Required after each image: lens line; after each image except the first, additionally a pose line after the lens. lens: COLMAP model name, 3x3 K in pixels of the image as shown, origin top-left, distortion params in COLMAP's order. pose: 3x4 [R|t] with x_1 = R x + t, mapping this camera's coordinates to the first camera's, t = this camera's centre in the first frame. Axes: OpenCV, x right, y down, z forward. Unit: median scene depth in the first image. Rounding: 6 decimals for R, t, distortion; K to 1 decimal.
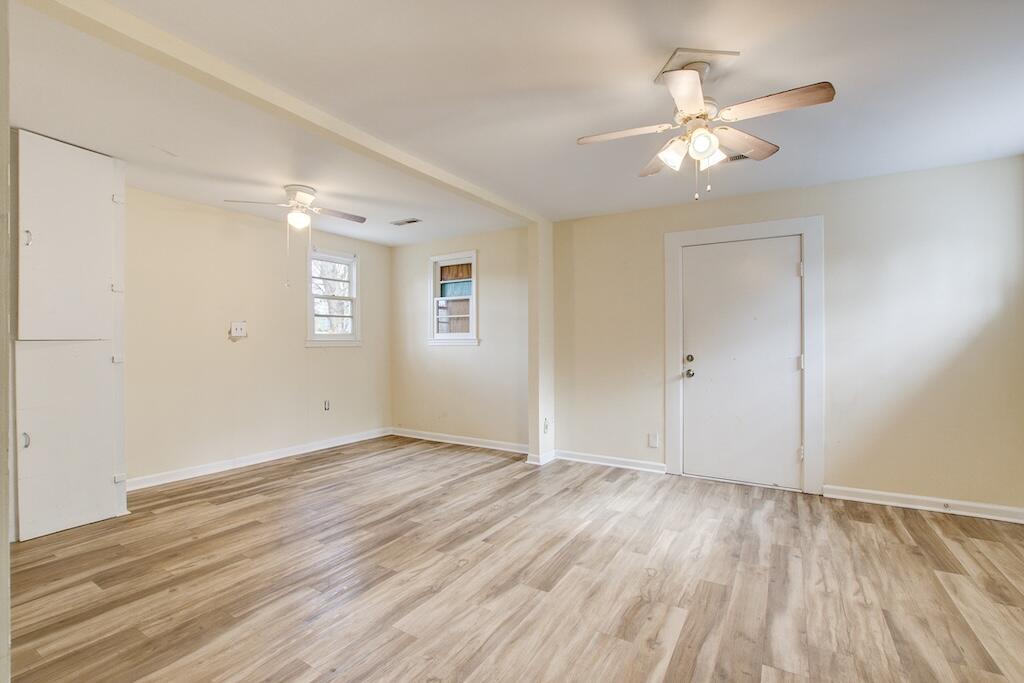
lens RADIAL K [[456.0, 0, 513.2], [0, 456.0, 339.9], [0, 0, 1]] dist [-0.037521, 0.005773]
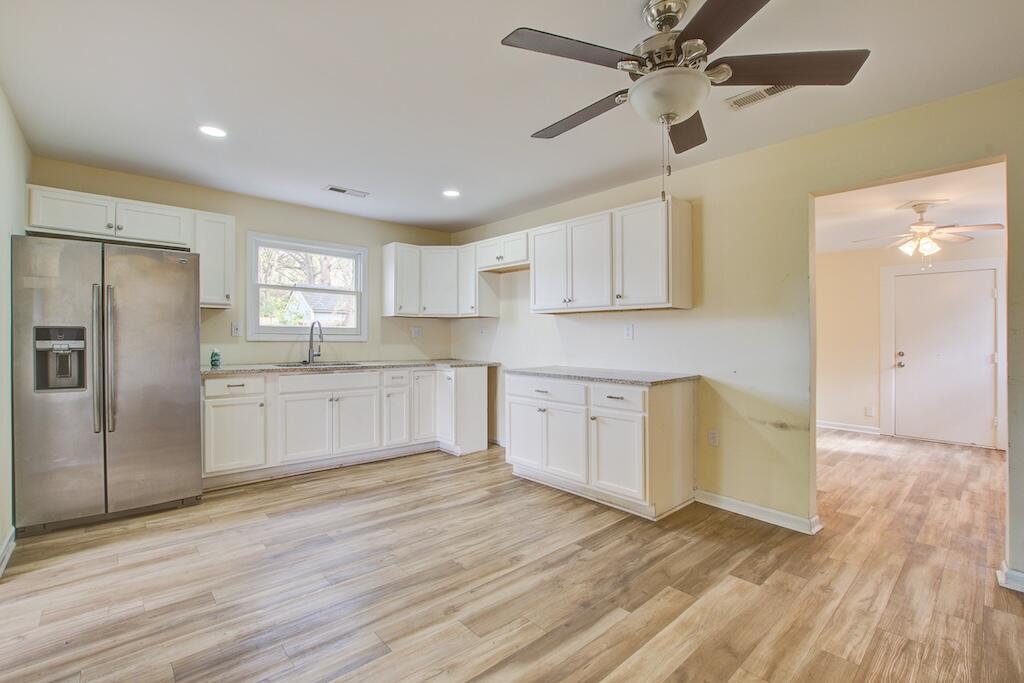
lens RADIAL K [[456.0, 0, 513.2], [0, 456.0, 339.9], [0, 0, 1]] dist [-0.037521, 0.005773]
pose [[0.958341, 0.002082, -0.285618, -0.495363], [-0.002366, 0.999997, -0.000649, -0.000958], [0.285616, 0.001297, 0.958343, -0.898600]]
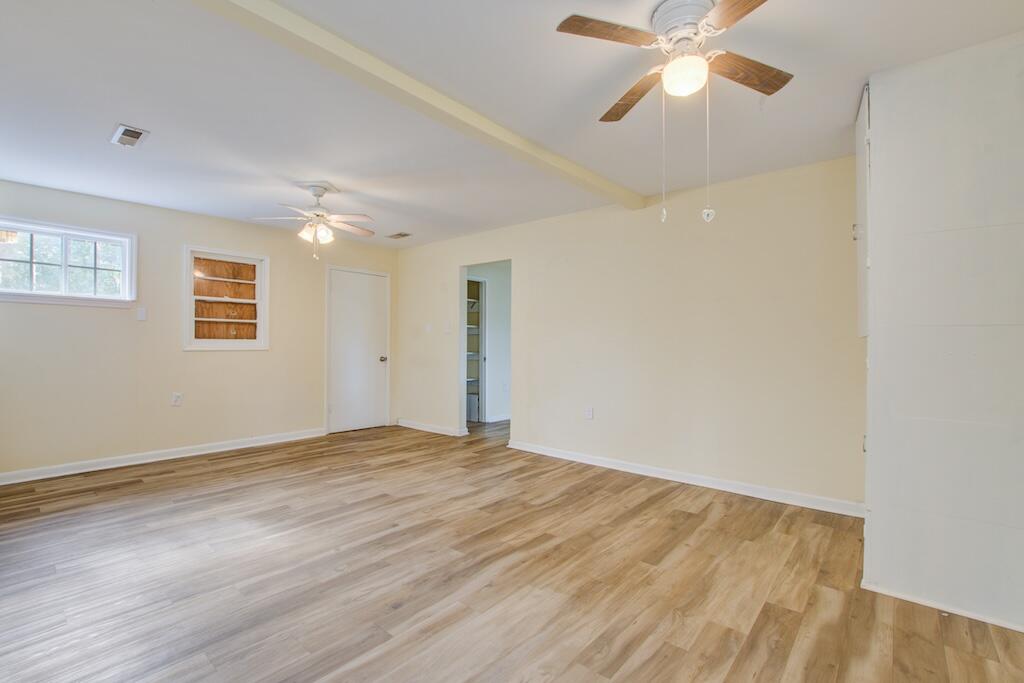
lens RADIAL K [[456.0, 0, 513.2], [0, 456.0, 339.9], [0, 0, 1]] dist [-0.037521, 0.005773]
pose [[-0.986828, -0.005975, 0.161662, -0.430659], [-0.008013, 0.999896, -0.011955, 0.019542], [-0.161574, -0.013093, -0.986774, 1.731407]]
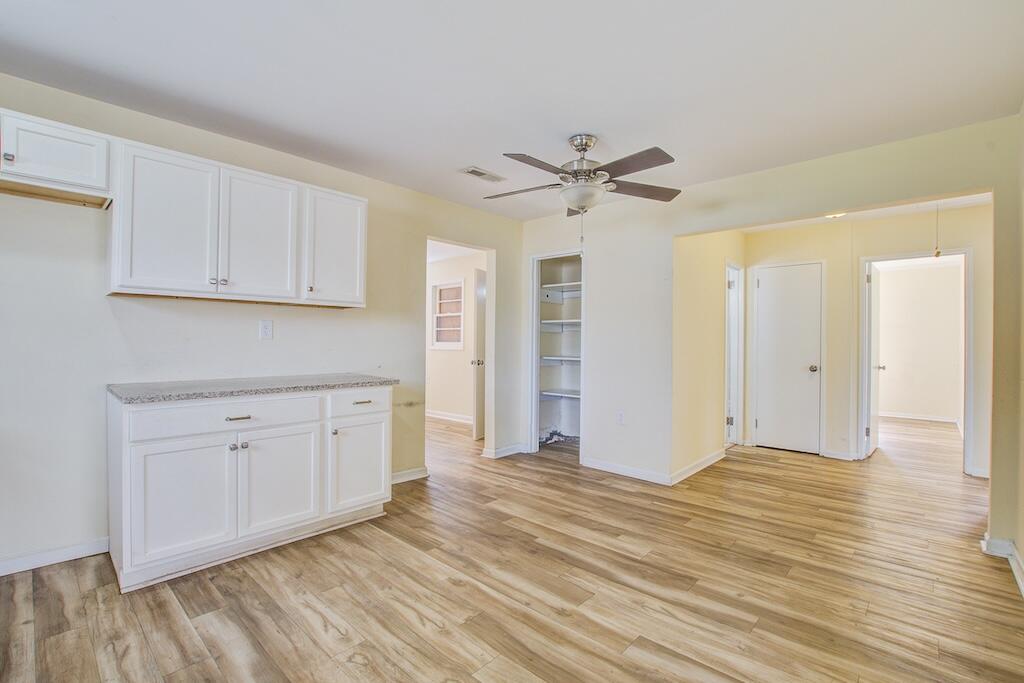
lens RADIAL K [[456.0, 0, 513.2], [0, 456.0, 339.9], [0, 0, 1]] dist [-0.037521, 0.005773]
pose [[0.195574, 0.001498, 0.980688, -1.364236], [-0.002252, 0.999997, -0.001078, -0.001464], [-0.980686, -0.001997, 0.195577, -0.384520]]
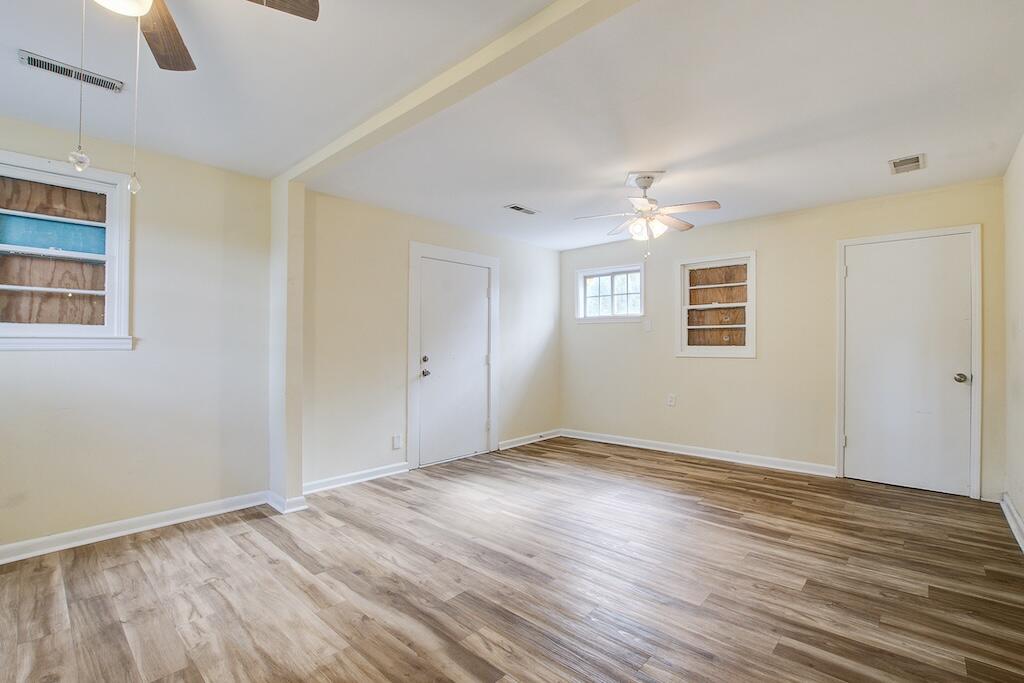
lens RADIAL K [[456.0, 0, 513.2], [0, 456.0, 339.9], [0, 0, 1]] dist [-0.037521, 0.005773]
pose [[0.199264, 0.015539, 0.979823, -0.853078], [-0.003742, 0.999879, -0.015097, 0.011888], [-0.979939, -0.000658, 0.199298, 0.736509]]
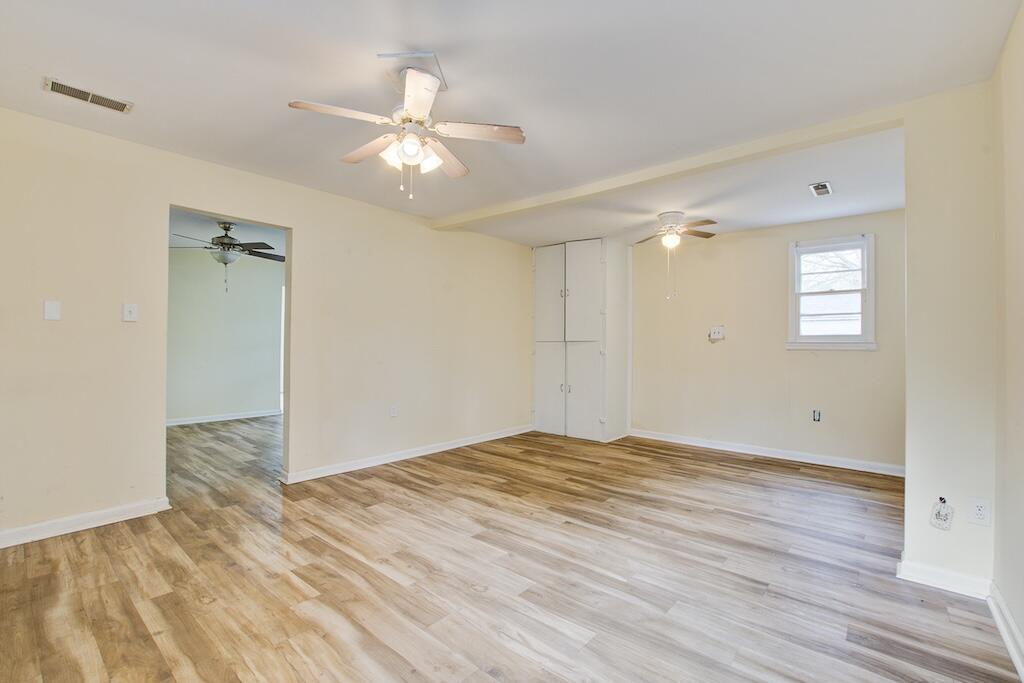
lens RADIAL K [[456.0, 0, 513.2], [0, 456.0, 339.9], [0, 0, 1]] dist [-0.037521, 0.005773]
pose [[-0.159679, -0.008526, -0.987132, 0.902027], [-0.006811, 0.999948, -0.007535, 0.010983], [0.987146, 0.005521, -0.159729, 0.903562]]
